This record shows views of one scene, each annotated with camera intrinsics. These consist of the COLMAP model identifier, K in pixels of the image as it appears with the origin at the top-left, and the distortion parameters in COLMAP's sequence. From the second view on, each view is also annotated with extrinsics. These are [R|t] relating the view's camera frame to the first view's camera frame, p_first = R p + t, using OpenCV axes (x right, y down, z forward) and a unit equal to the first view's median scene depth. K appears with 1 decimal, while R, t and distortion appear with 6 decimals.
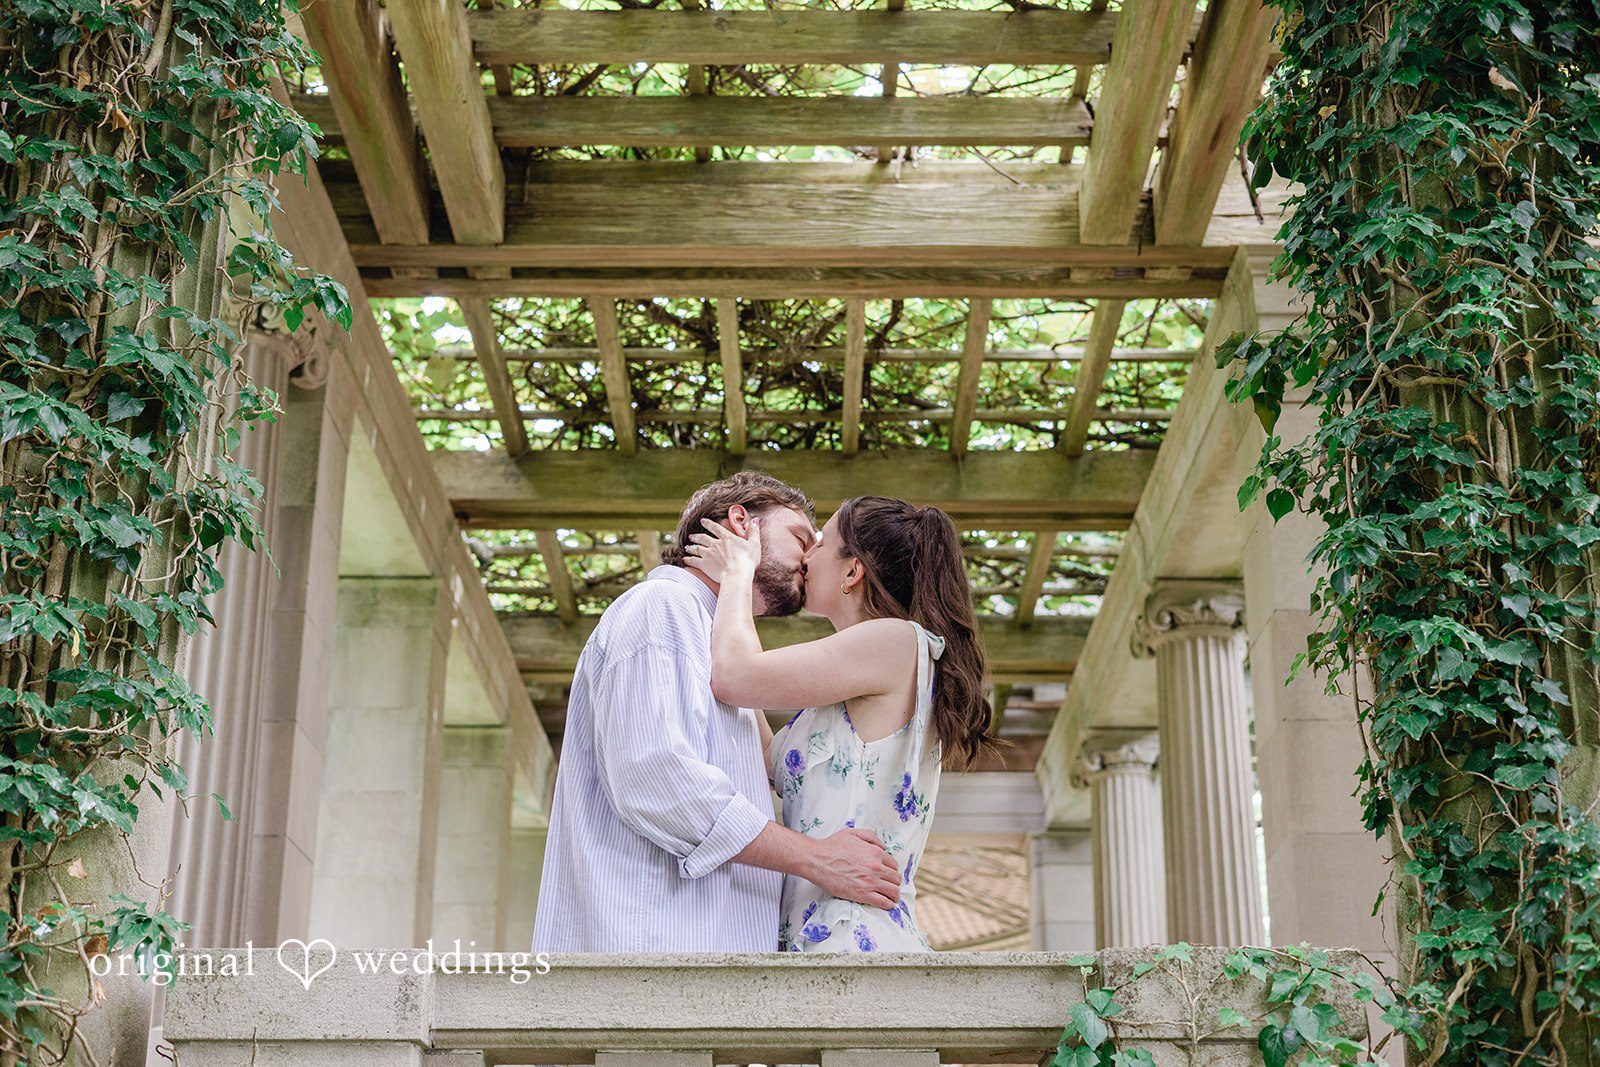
lens RADIAL K [[2175.2, 0, 784.4], [0, 2175.2, 535.8], [0, 0, 1]] dist [0.013097, 0.000000]
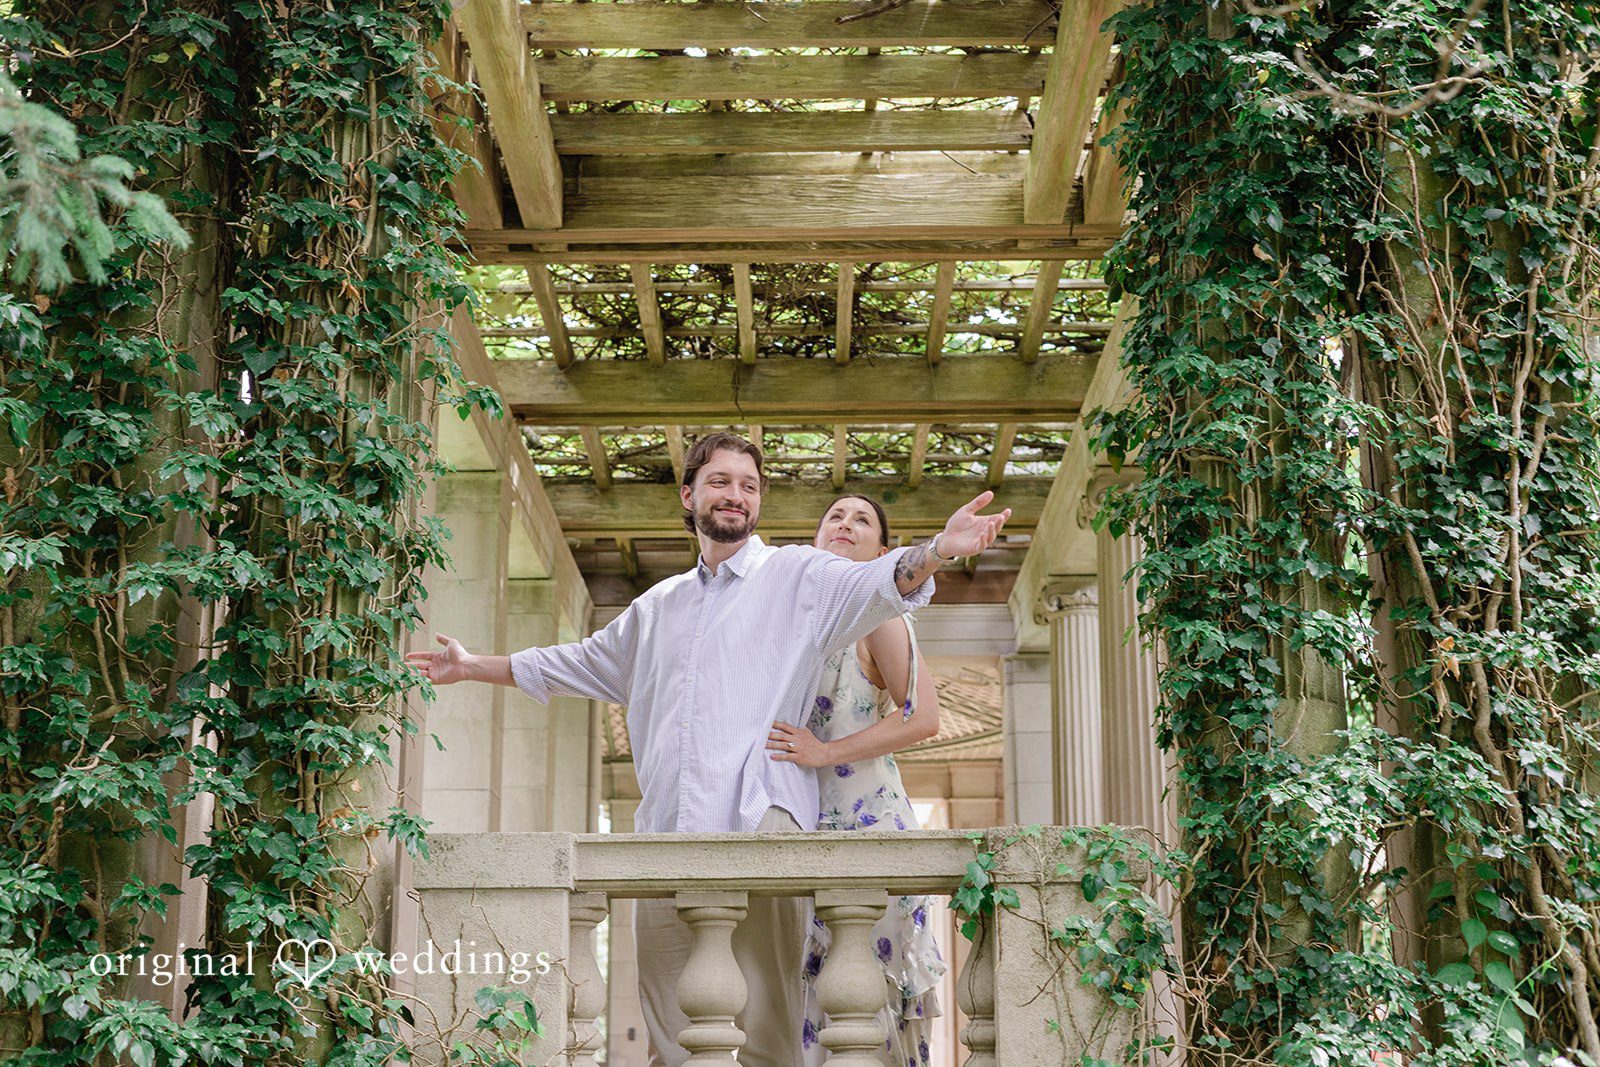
lens RADIAL K [[2175.2, 0, 810.7], [0, 2175.2, 531.7], [0, 0, 1]] dist [0.013097, 0.000000]
pose [[0.999925, -0.006871, 0.010153, -0.000751], [0.005807, 0.994834, 0.101350, -0.171800], [-0.010797, -0.101283, 0.994799, -0.519543]]
